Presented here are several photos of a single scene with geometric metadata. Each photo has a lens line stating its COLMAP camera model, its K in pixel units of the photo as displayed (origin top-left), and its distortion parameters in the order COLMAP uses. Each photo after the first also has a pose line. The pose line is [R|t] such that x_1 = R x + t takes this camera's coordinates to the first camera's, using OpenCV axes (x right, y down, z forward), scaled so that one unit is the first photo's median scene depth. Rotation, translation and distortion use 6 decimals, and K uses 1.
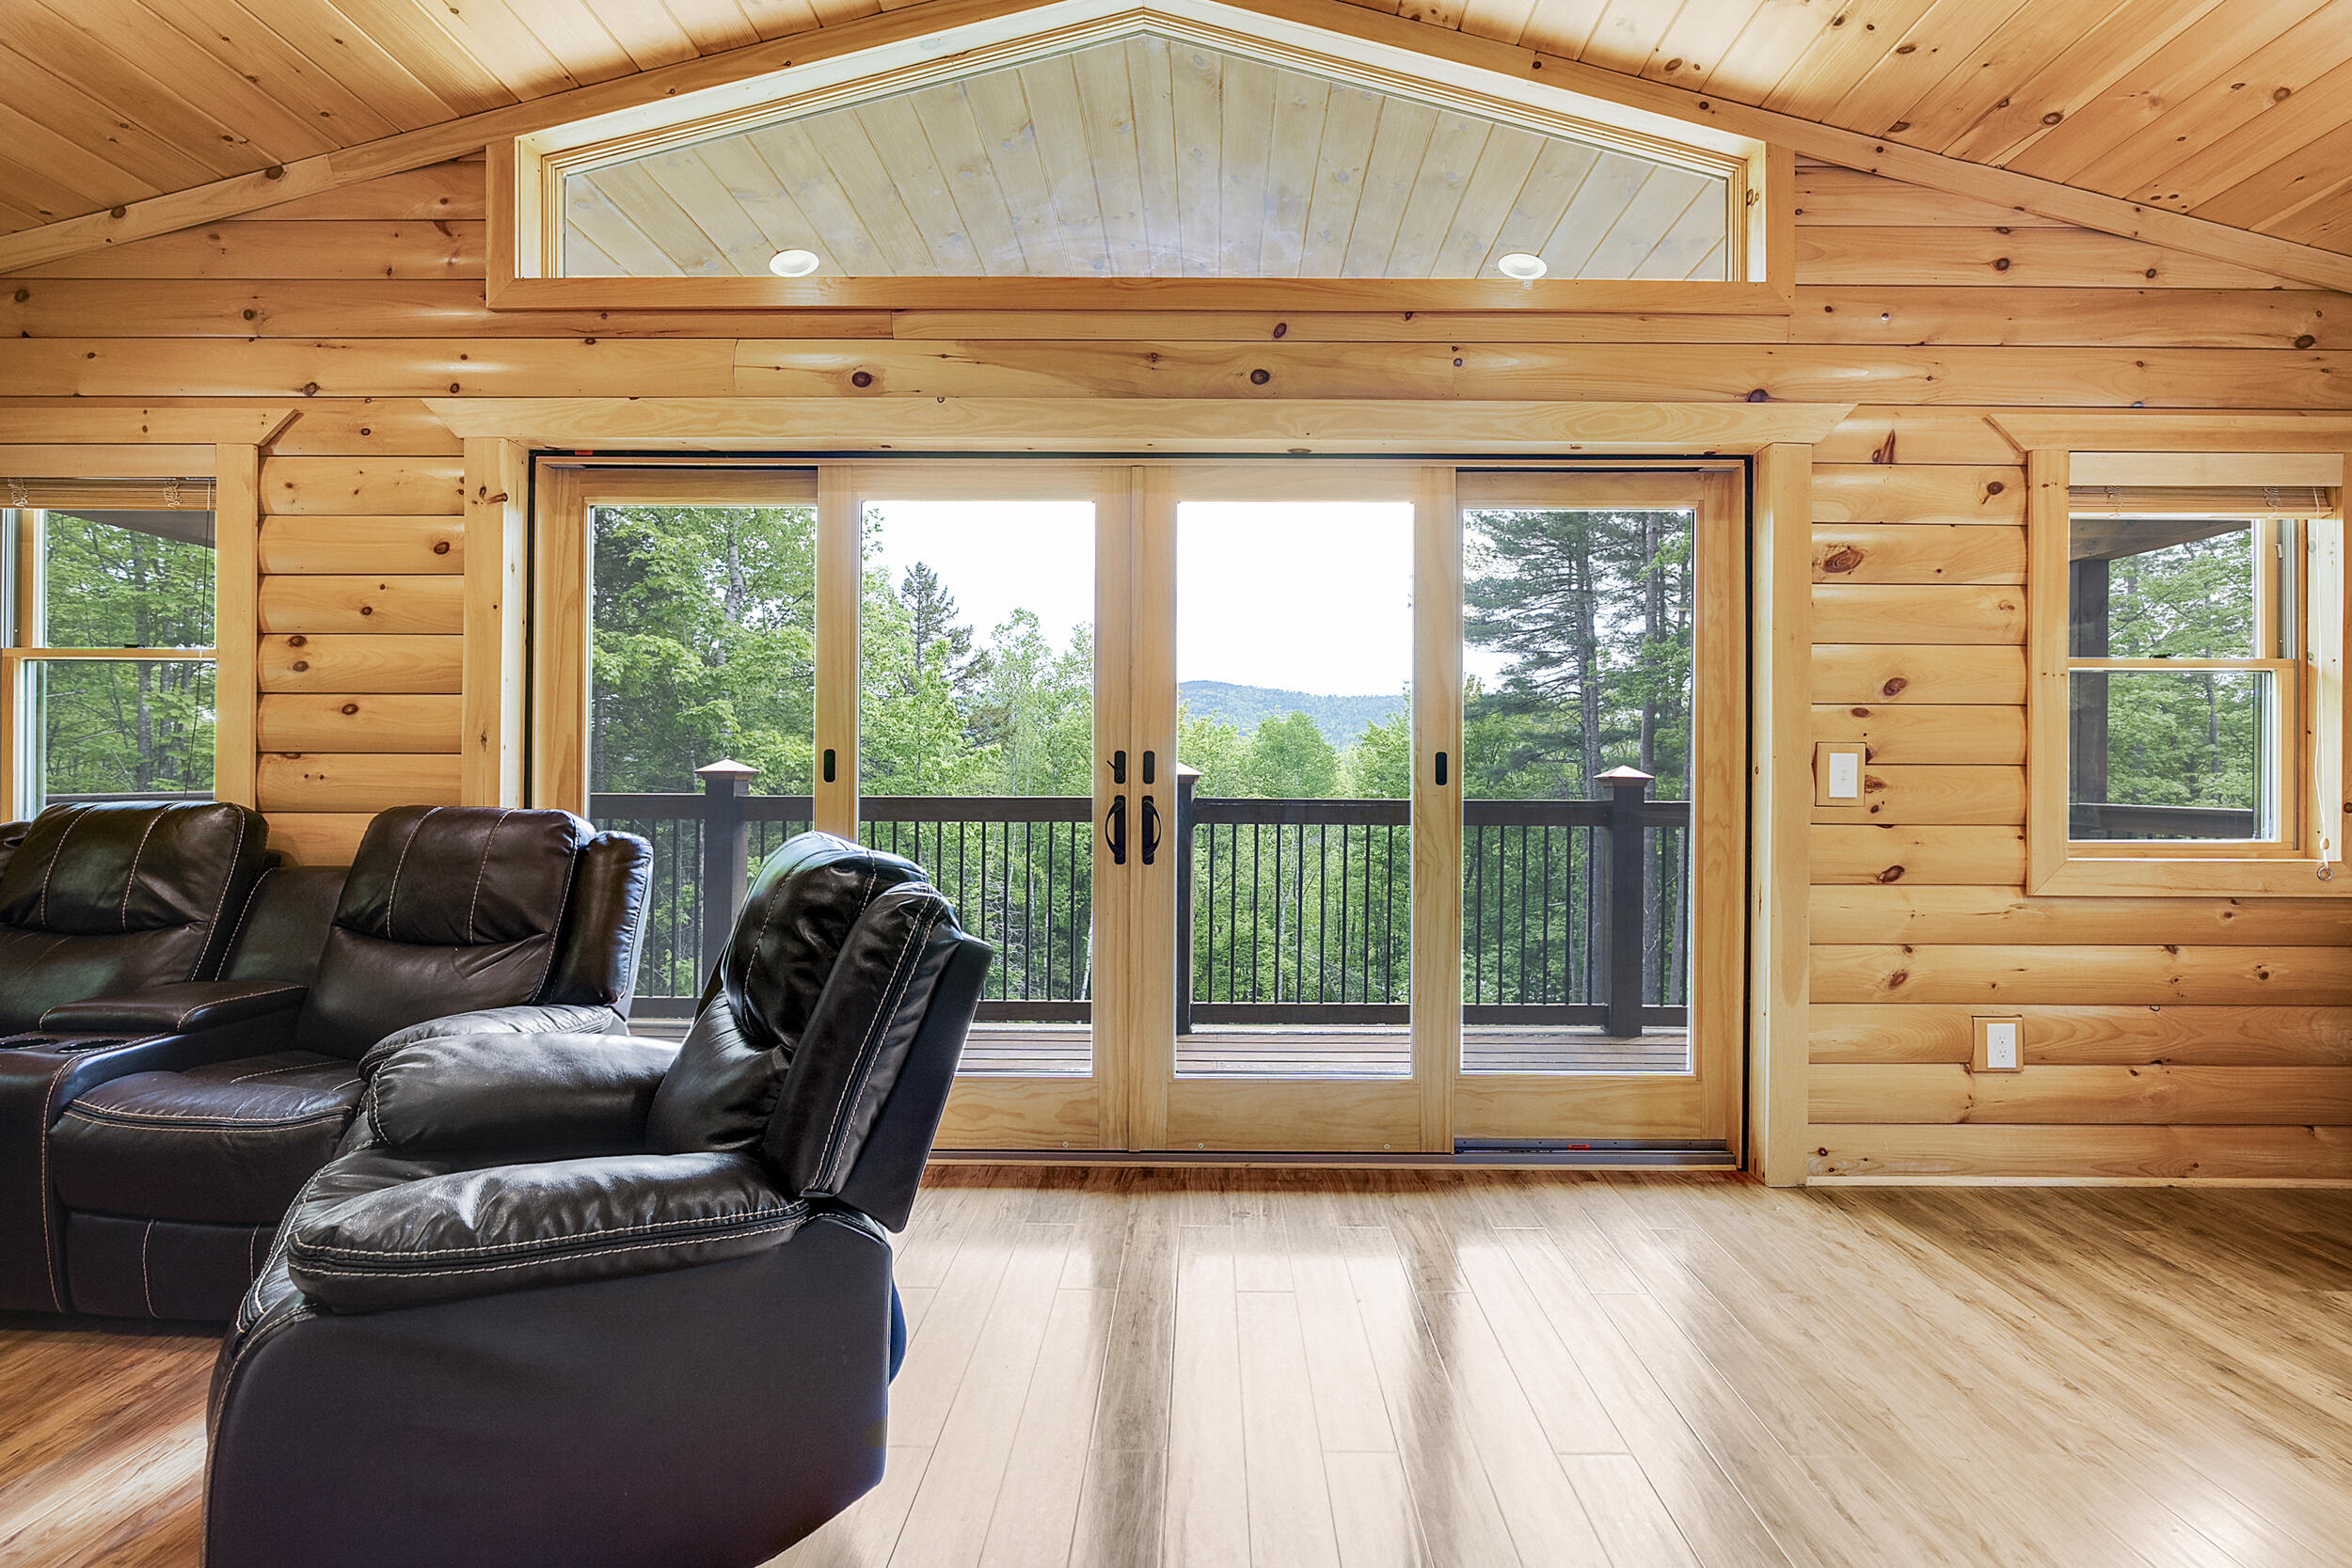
lens RADIAL K [[1082.6, 0, 1180.6], [0, 1082.6, 772.7], [0, 0, 1]] dist [-0.001860, 0.000032]
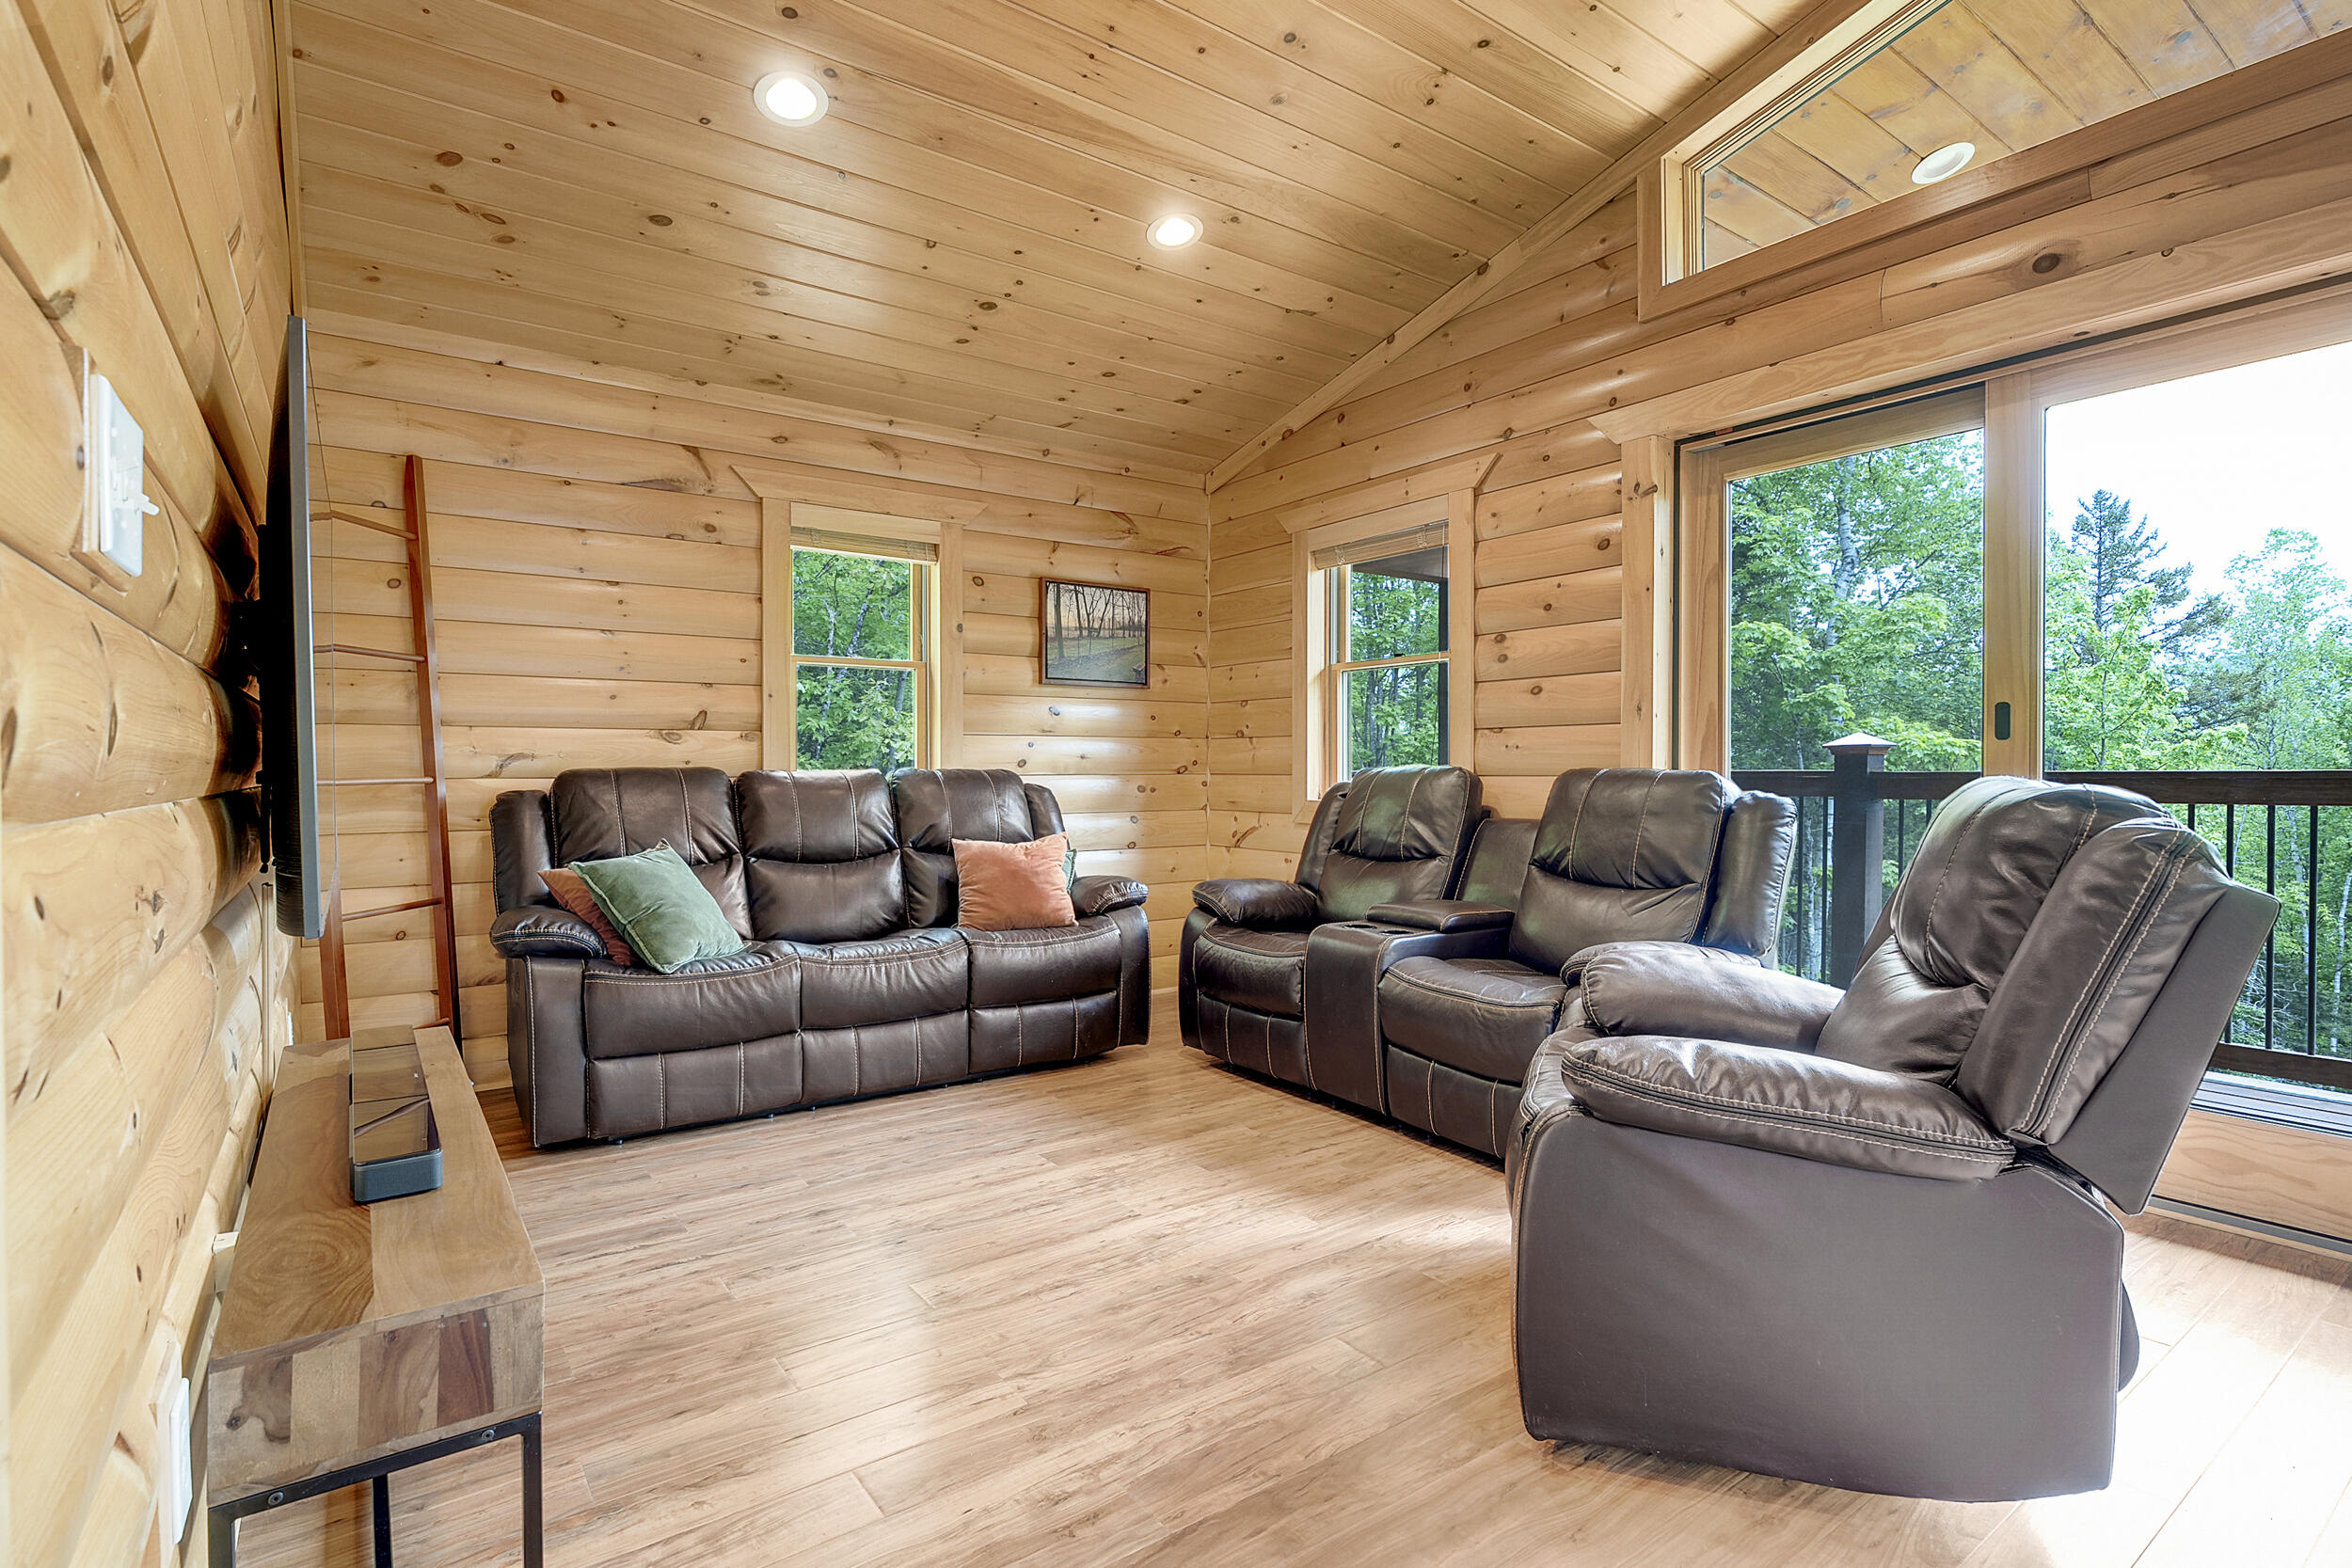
lens RADIAL K [[1127.6, 0, 1176.0], [0, 1127.6, 784.0], [0, 0, 1]] dist [-0.005101, -0.000477]
pose [[0.600869, -0.000418, -0.799347, -0.000070], [0.010571, 0.999917, 0.007423, 0.033884], [0.799278, -0.012910, 0.600823, -0.087342]]
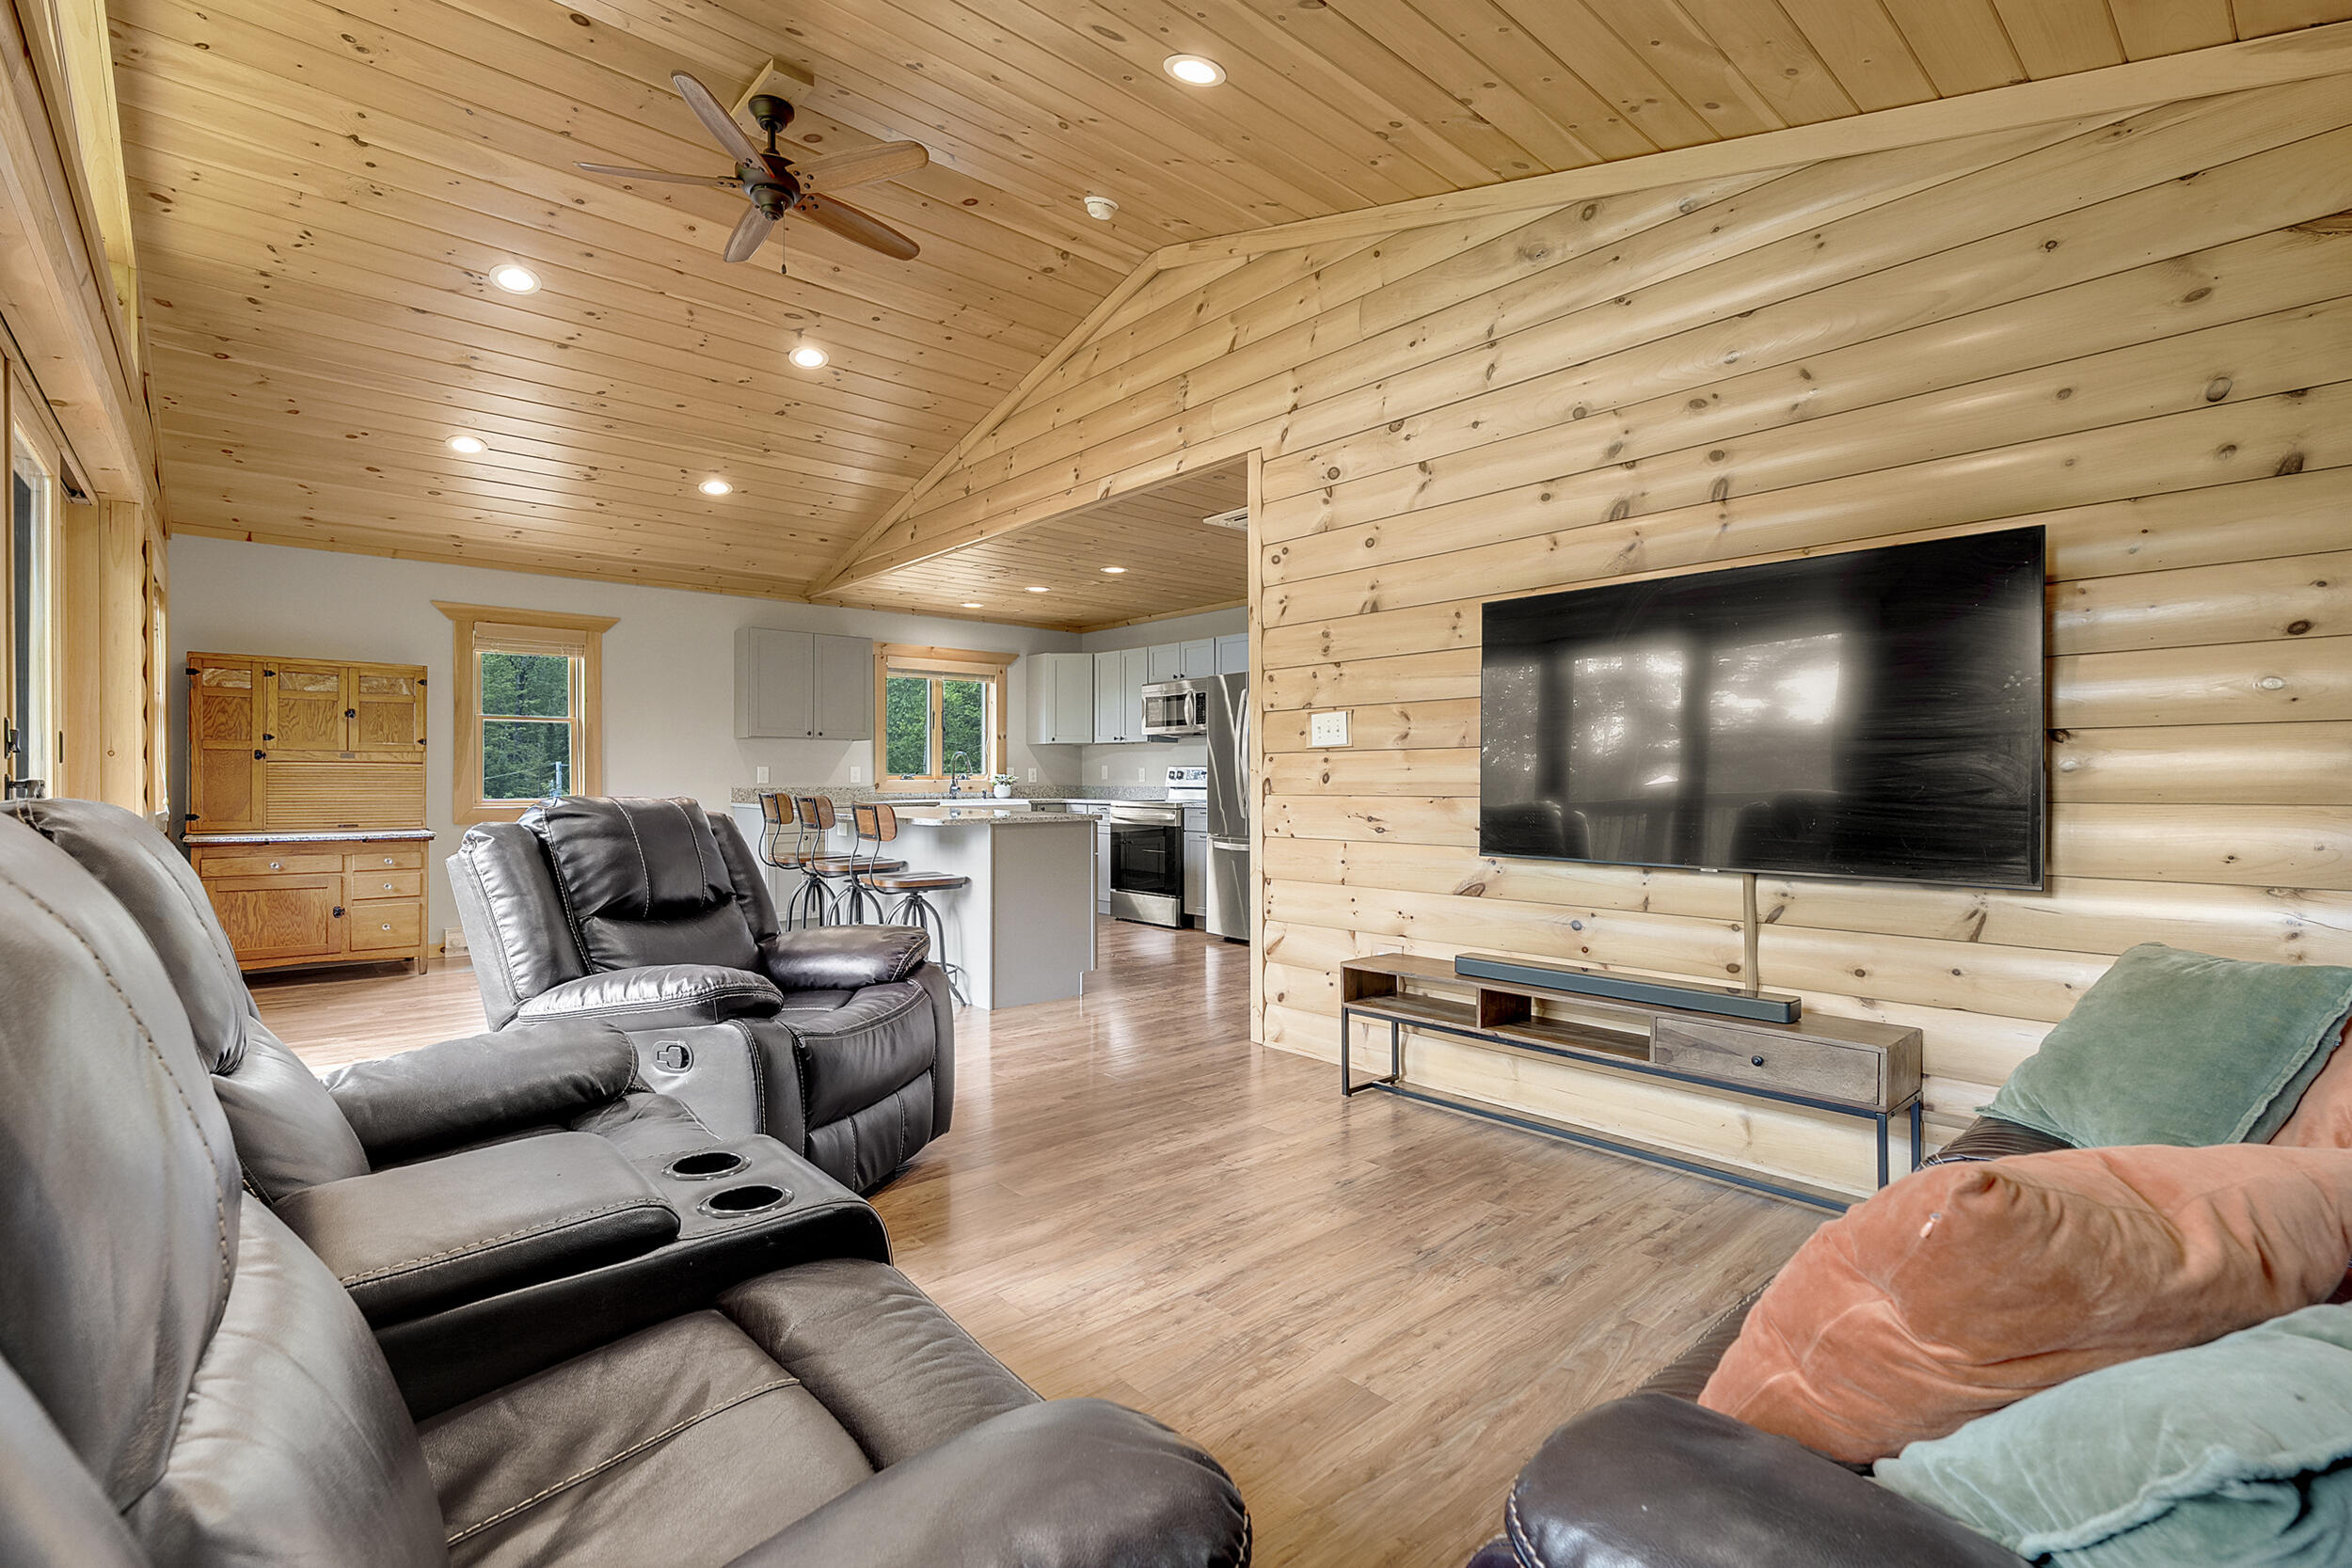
lens RADIAL K [[1069.2, 0, 1176.0], [0, 1069.2, 784.0], [0, 0, 1]] dist [-0.002319, 0.000258]
pose [[-0.675052, -0.010024, 0.737702, -1.301819], [-0.009966, 0.999940, 0.004468, 0.020577], [-0.737703, -0.004335, -0.675112, 0.965225]]
